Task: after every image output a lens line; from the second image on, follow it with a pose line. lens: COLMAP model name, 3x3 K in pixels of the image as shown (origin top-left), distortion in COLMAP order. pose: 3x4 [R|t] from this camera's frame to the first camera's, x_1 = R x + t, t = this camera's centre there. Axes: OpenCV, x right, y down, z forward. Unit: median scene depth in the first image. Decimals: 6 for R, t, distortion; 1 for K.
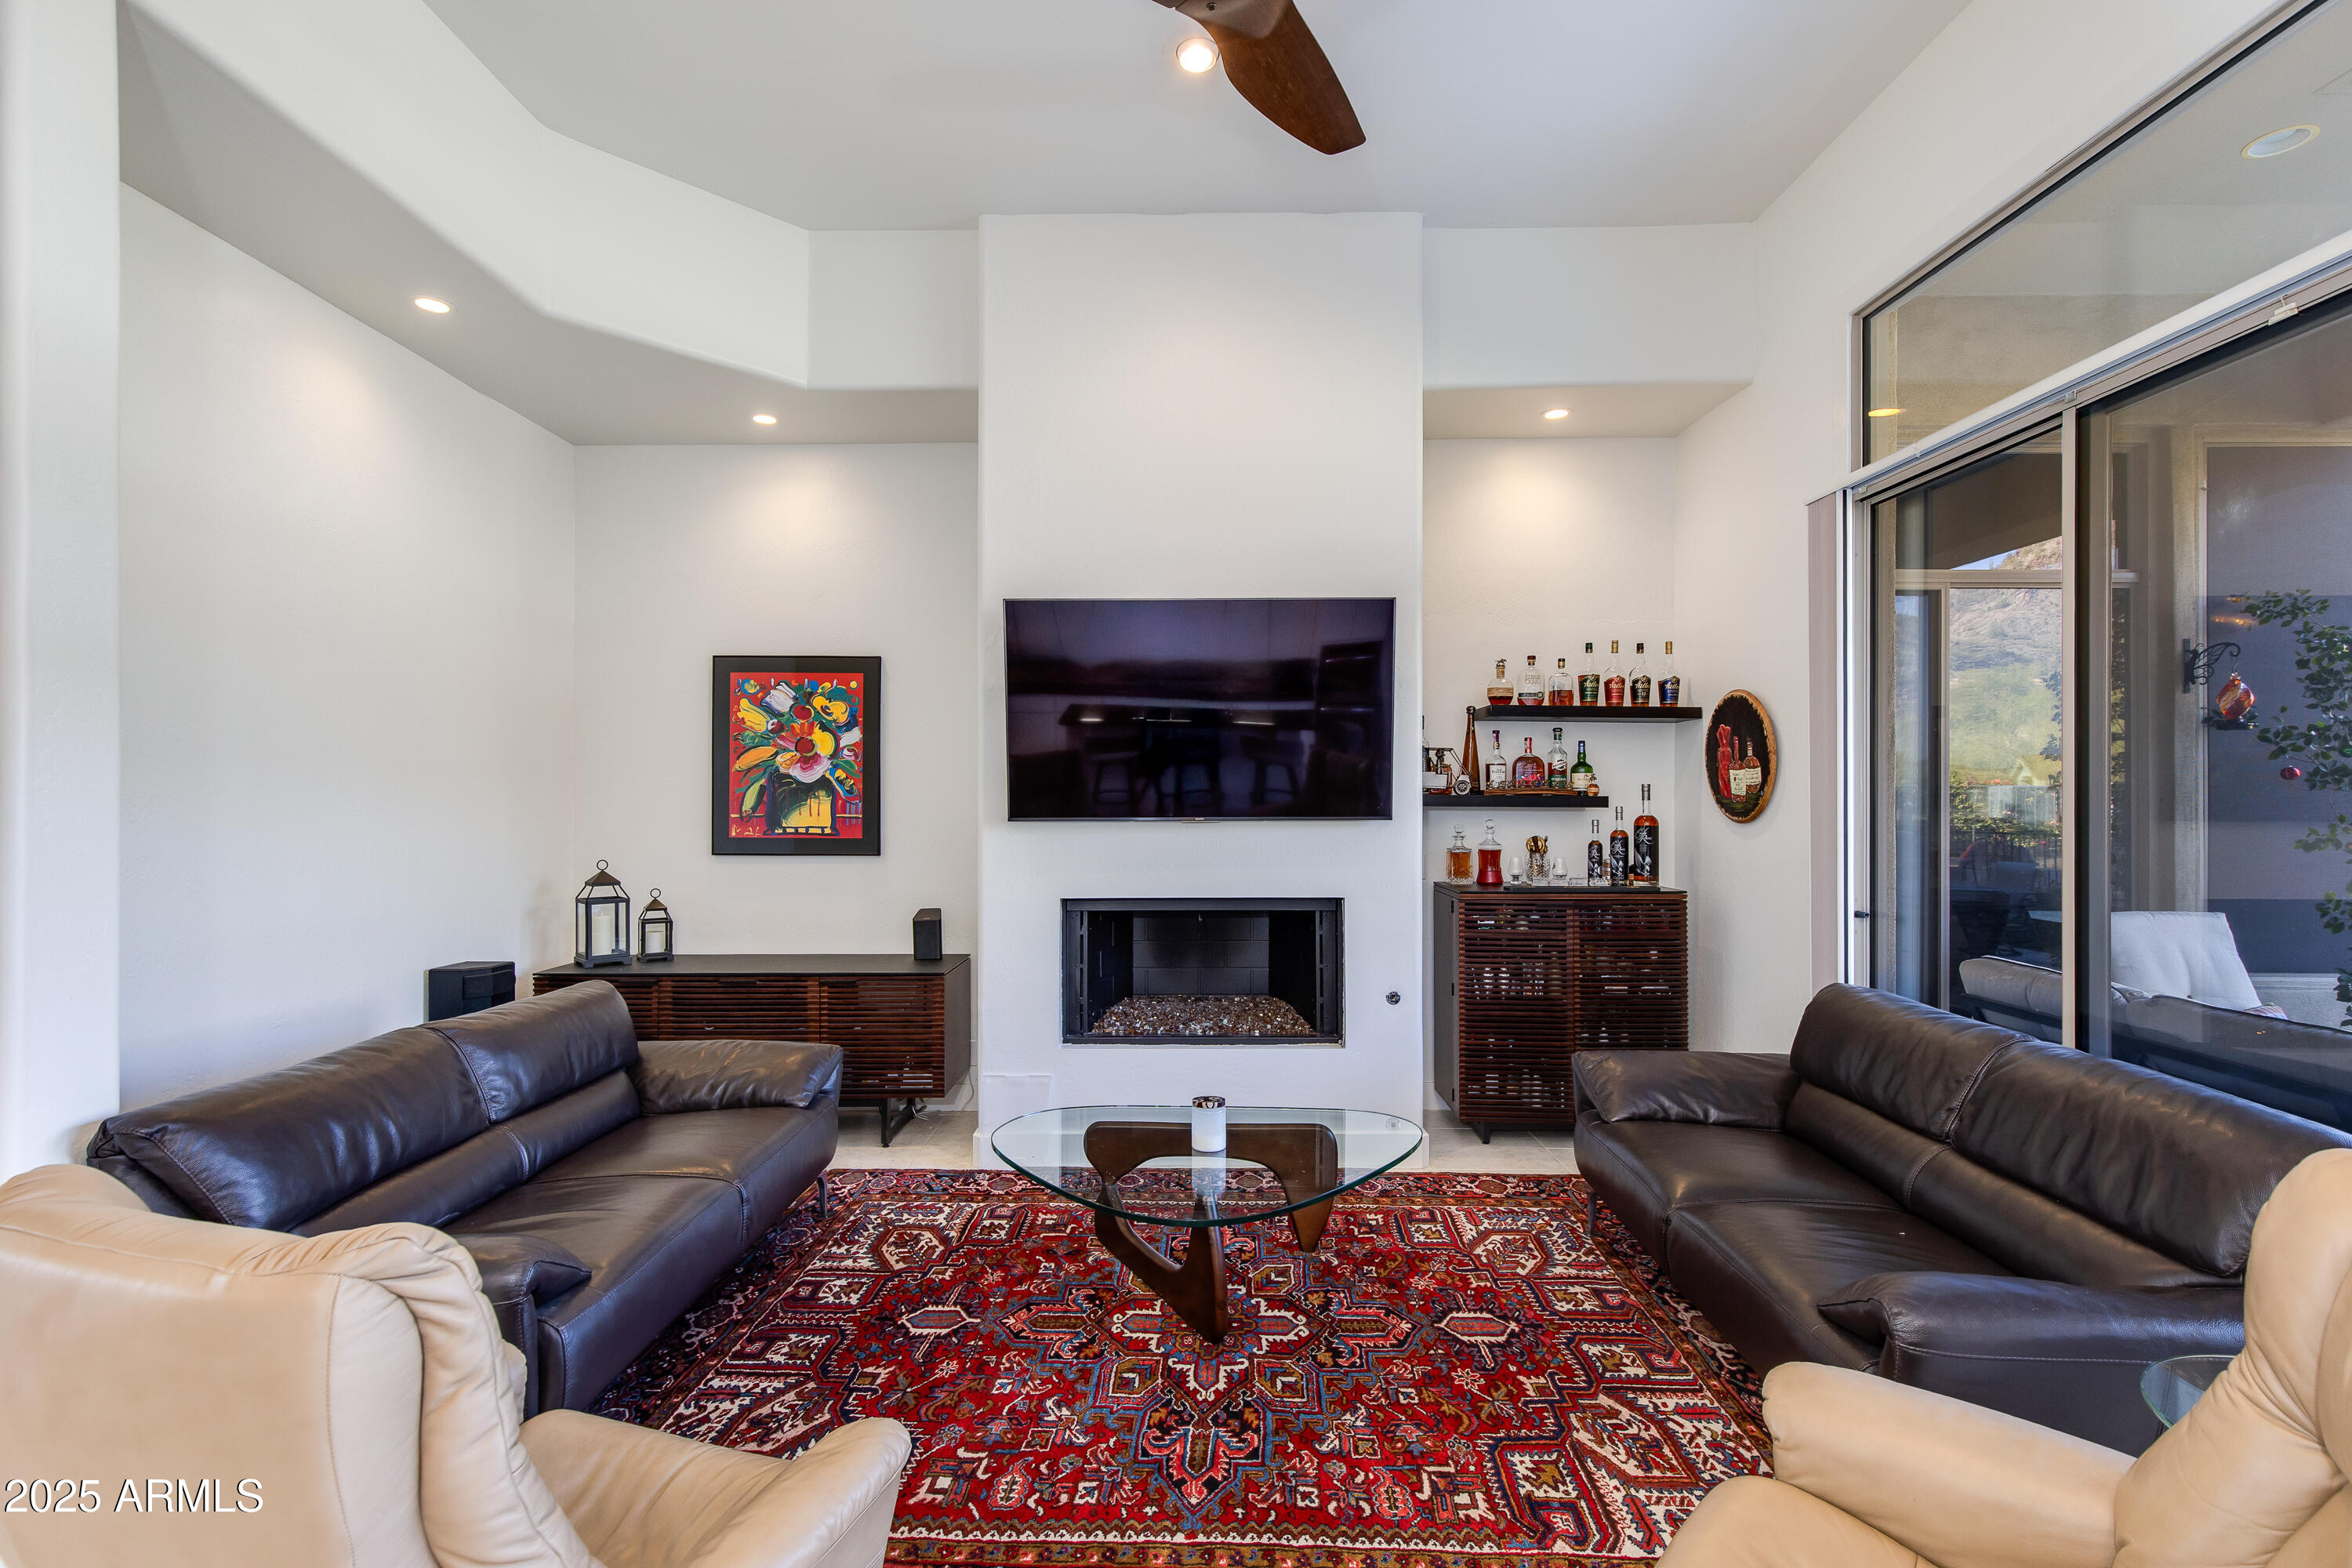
lens RADIAL K [[1058.0, 0, 1179.4], [0, 1058.0, 793.6], [0, 0, 1]] dist [0.005997, -0.000036]
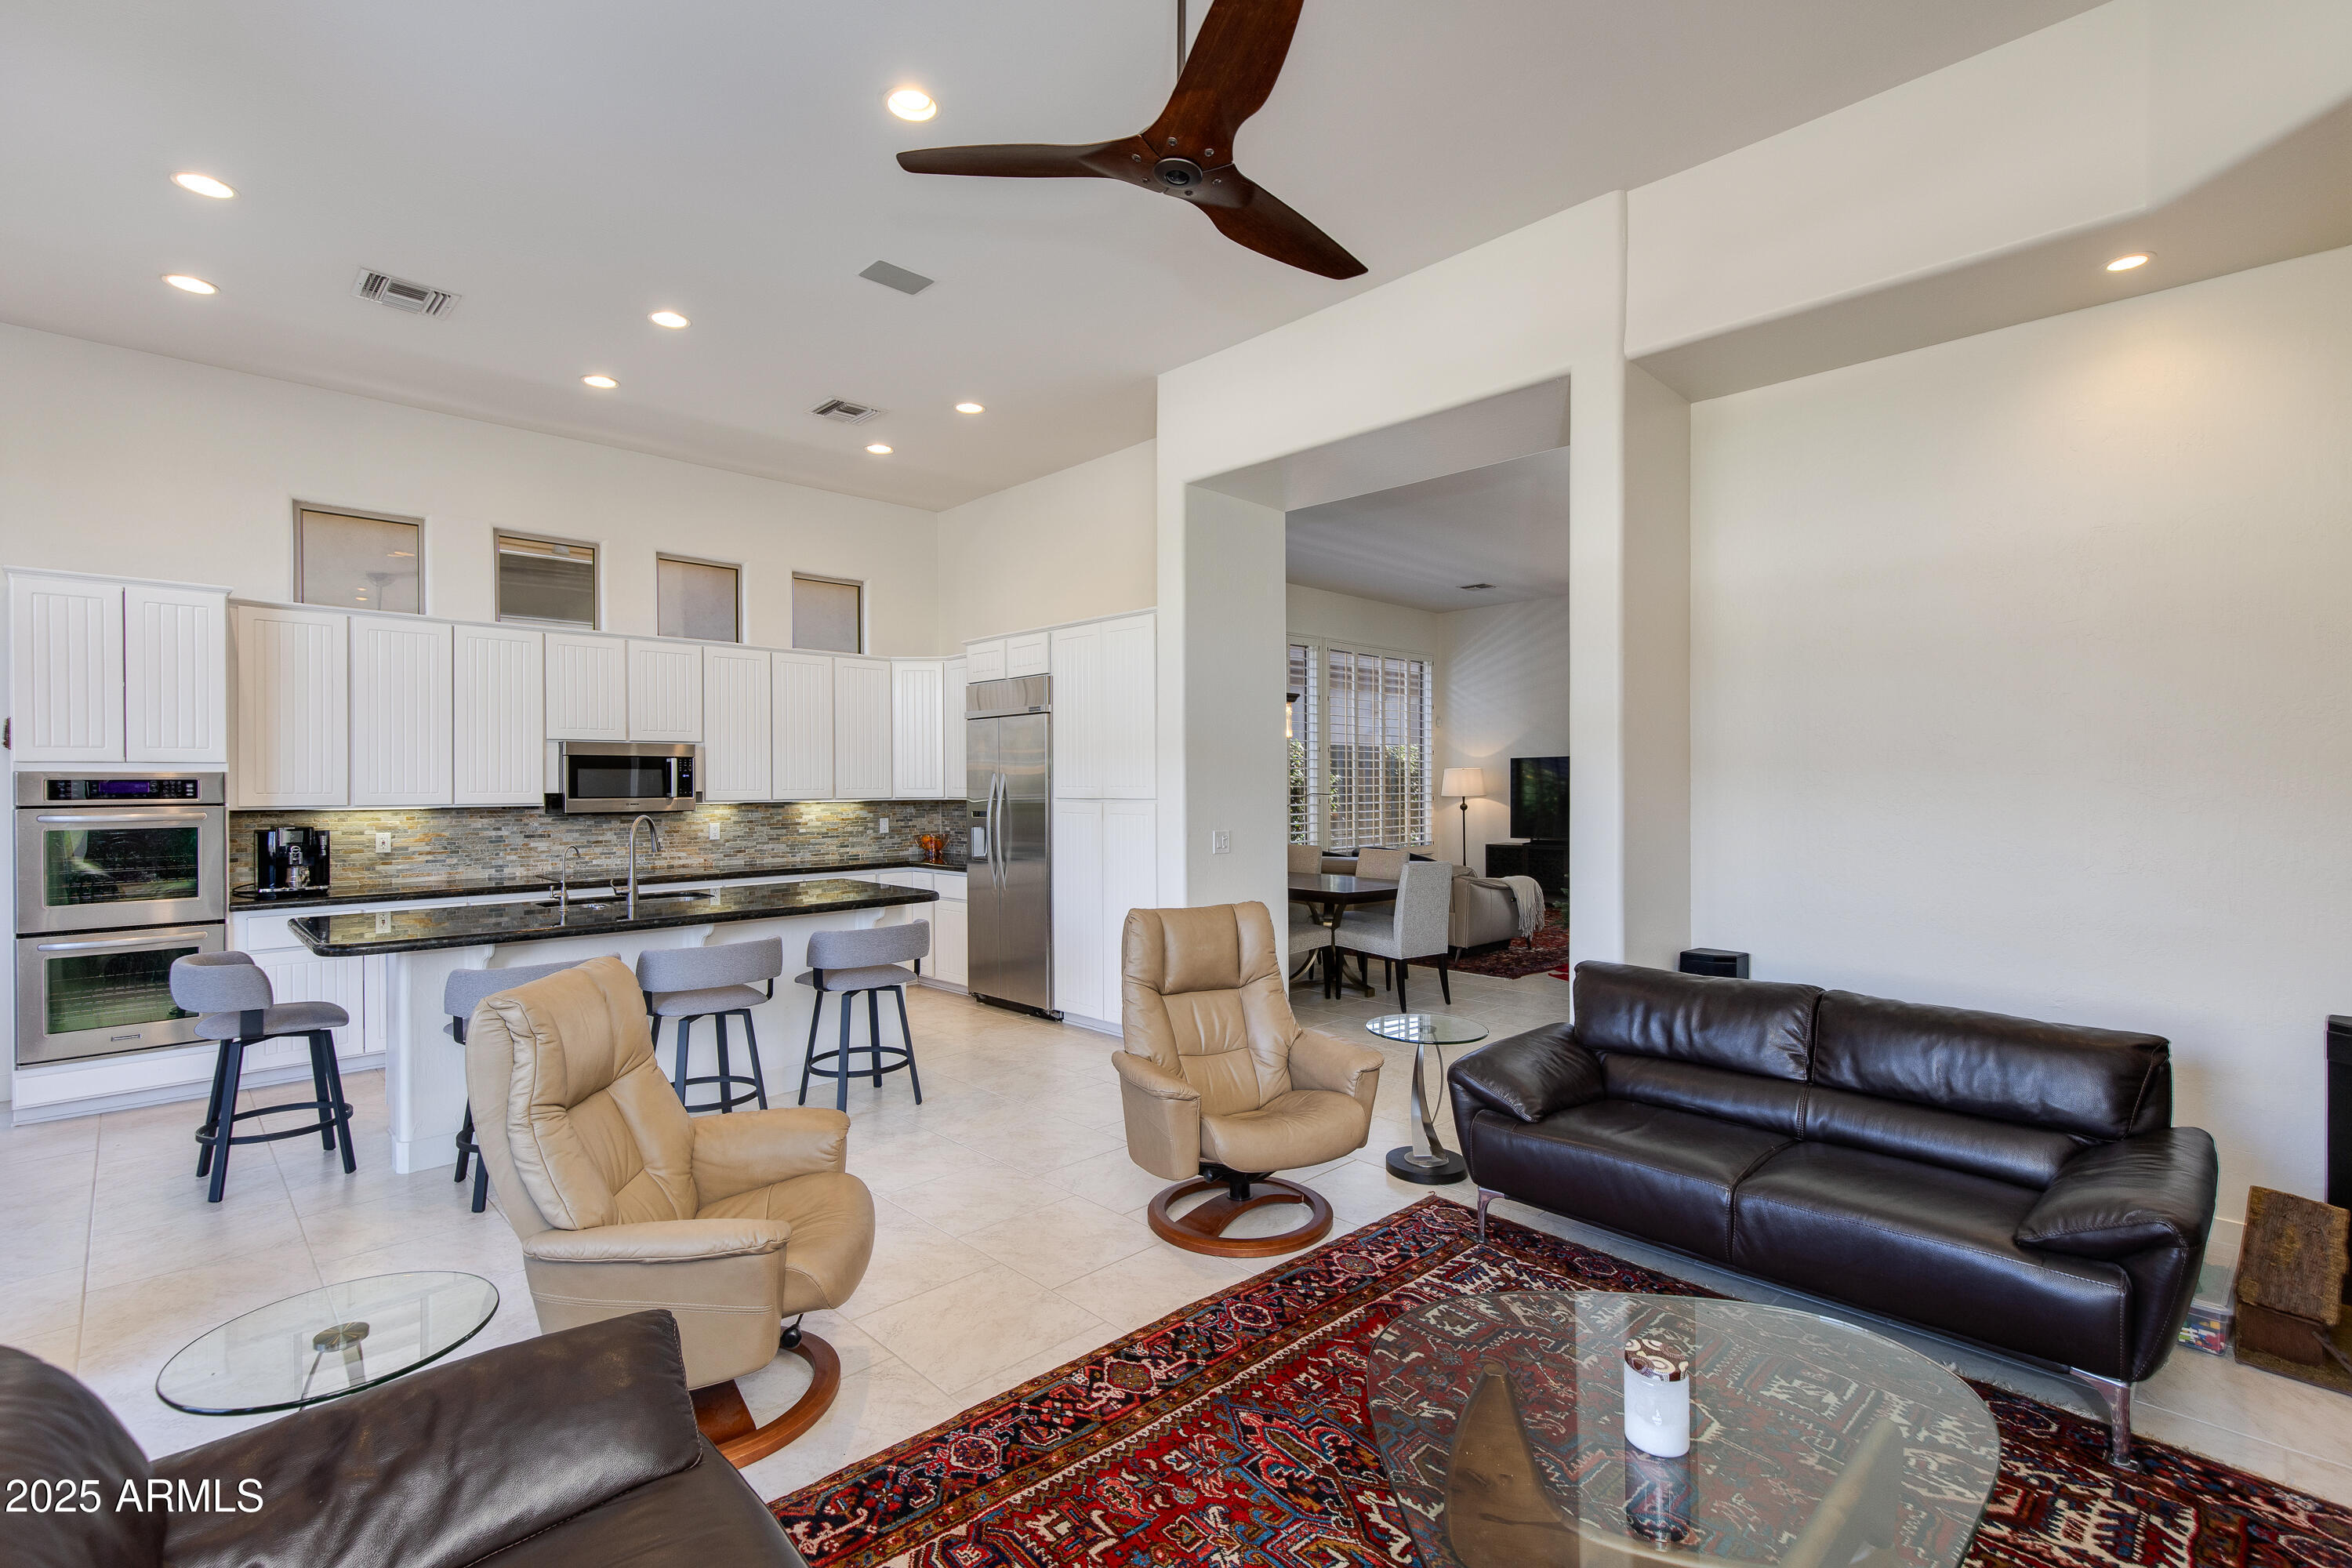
lens RADIAL K [[1058.5, 0, 1185.0], [0, 1058.5, 783.4], [0, 0, 1]] dist [0.008192, -0.001829]
pose [[-0.701733, 0.003561, -0.712431, 0.450861], [0.006472, 0.999978, -0.001377, -0.014644], [0.712411, -0.005577, -0.701740, 0.901009]]
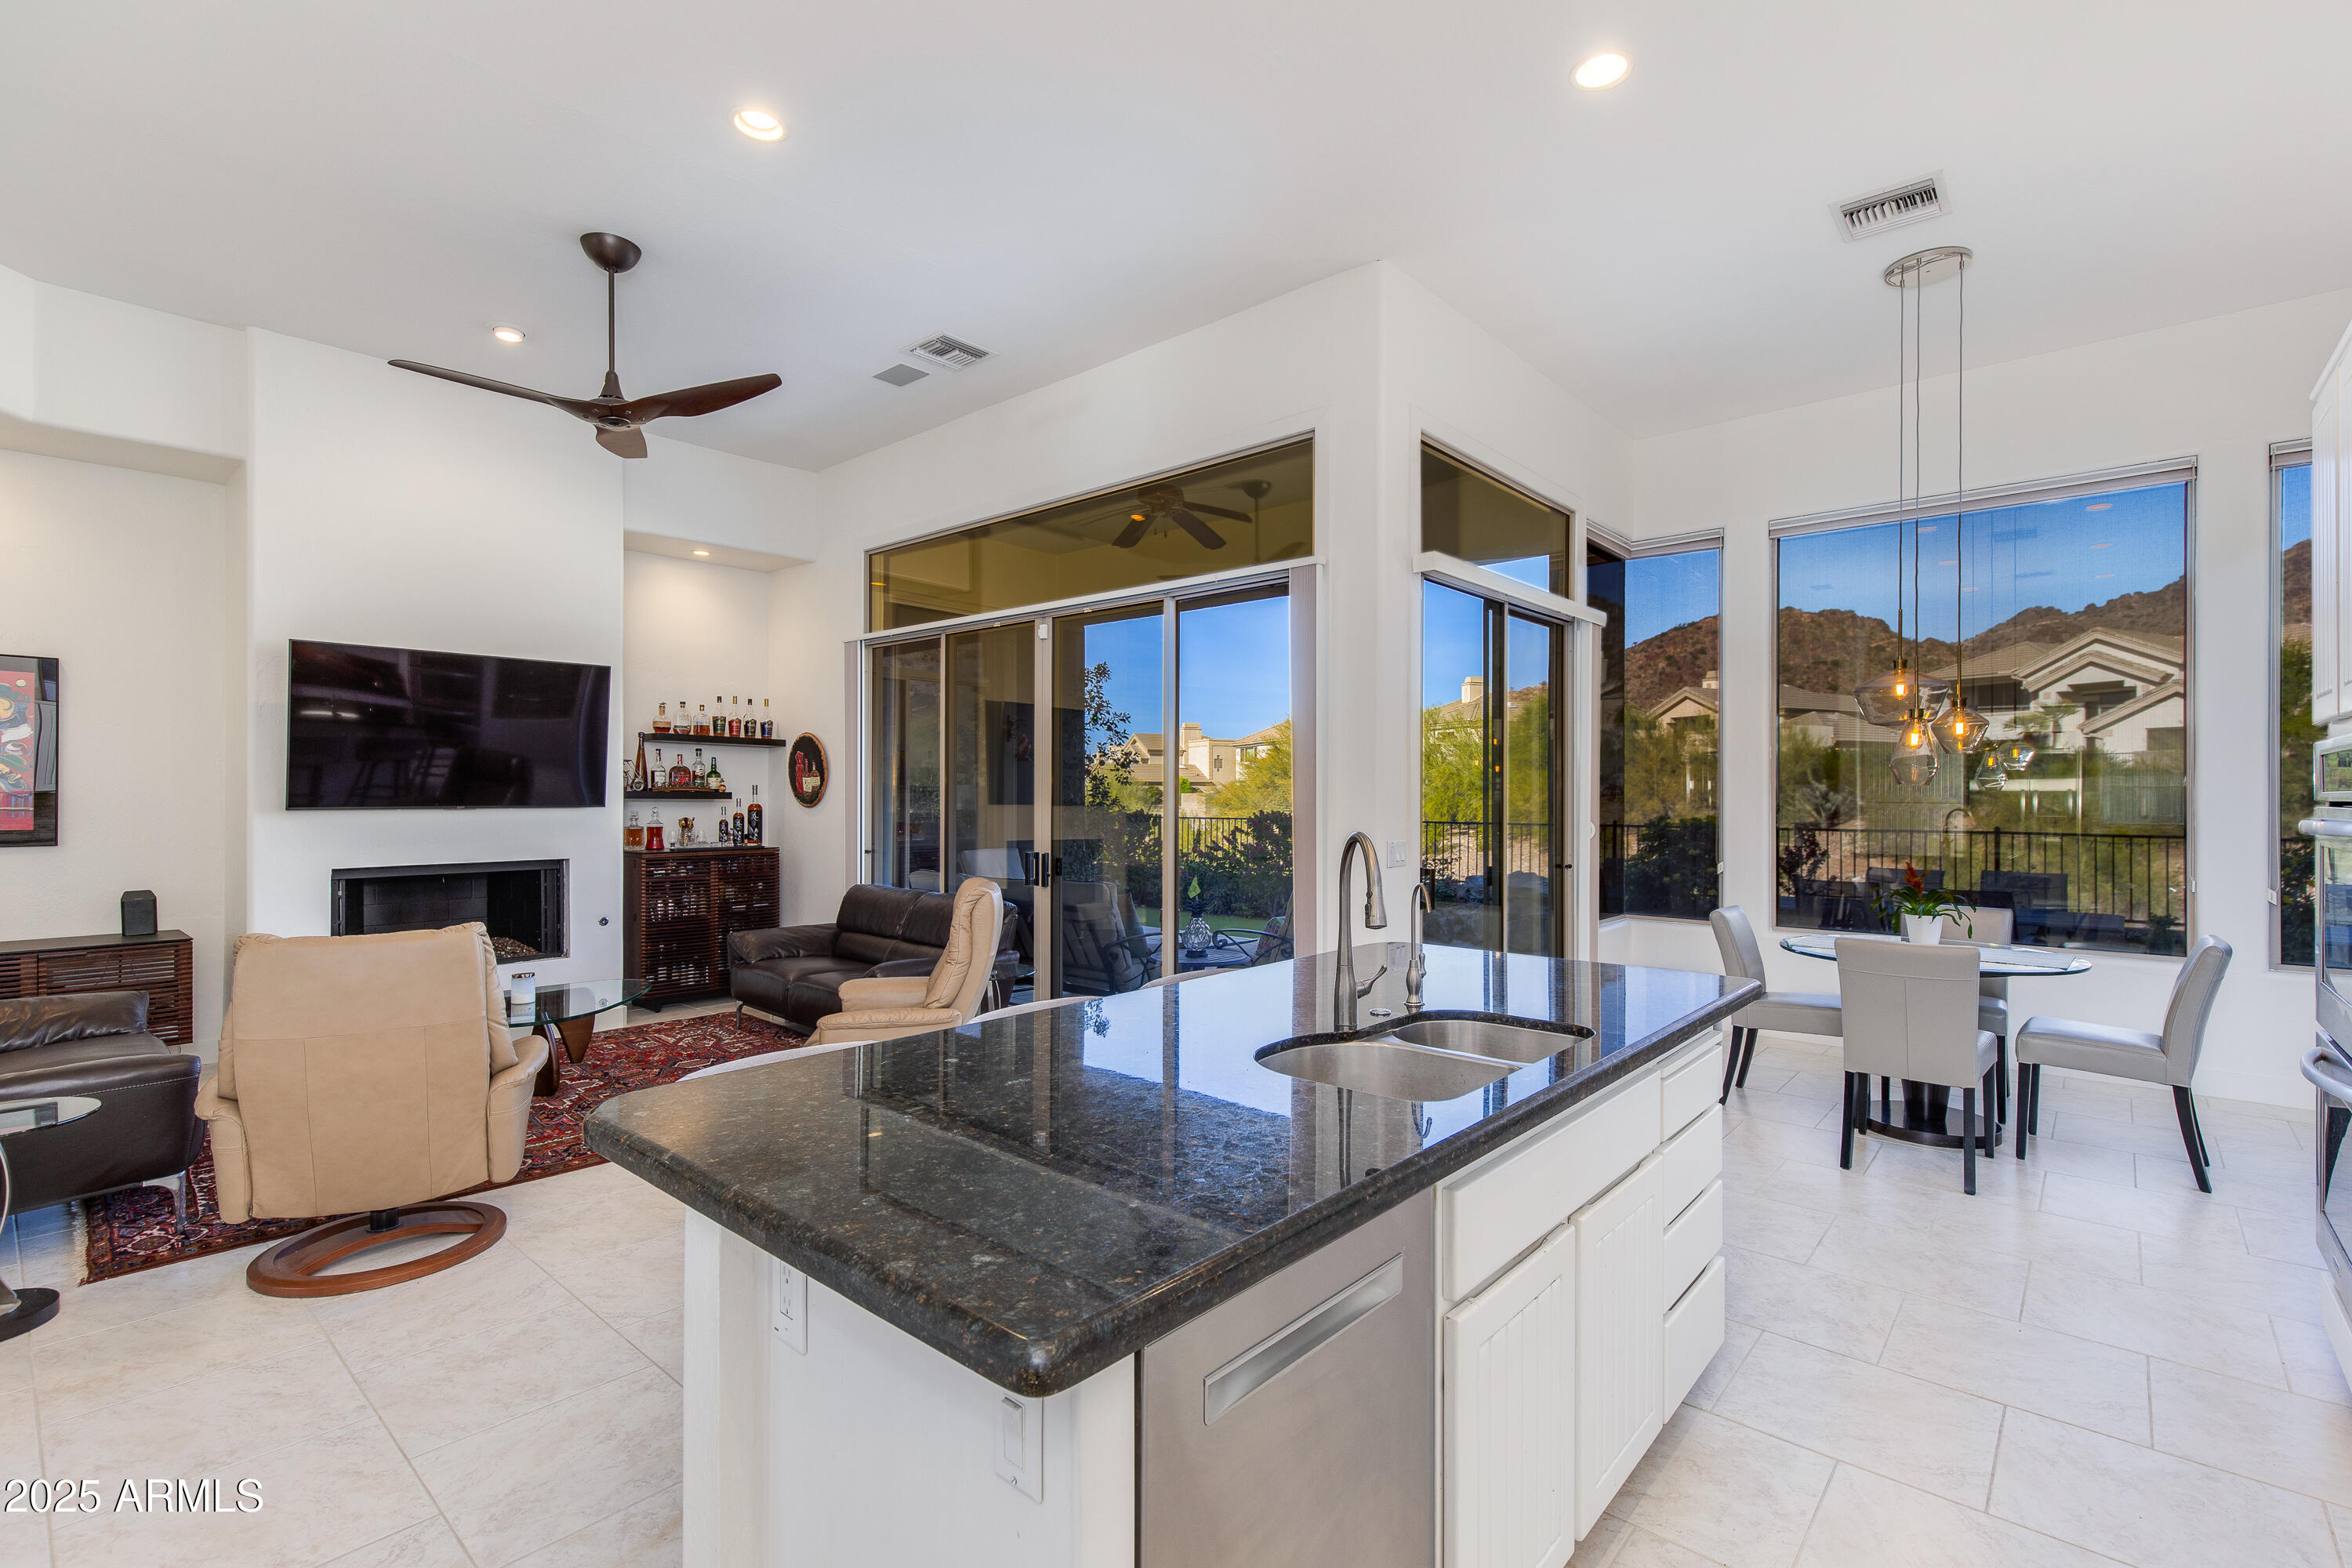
lens RADIAL K [[1058.5, 0, 1179.5], [0, 1058.5, 797.1], [0, 0, 1]] dist [0.008192, -0.001829]
pose [[0.654201, 0.000151, 0.756321, -0.413254], [-0.006346, 0.999966, 0.005290, -0.003313], [-0.756294, -0.008261, 0.654179, -0.642654]]
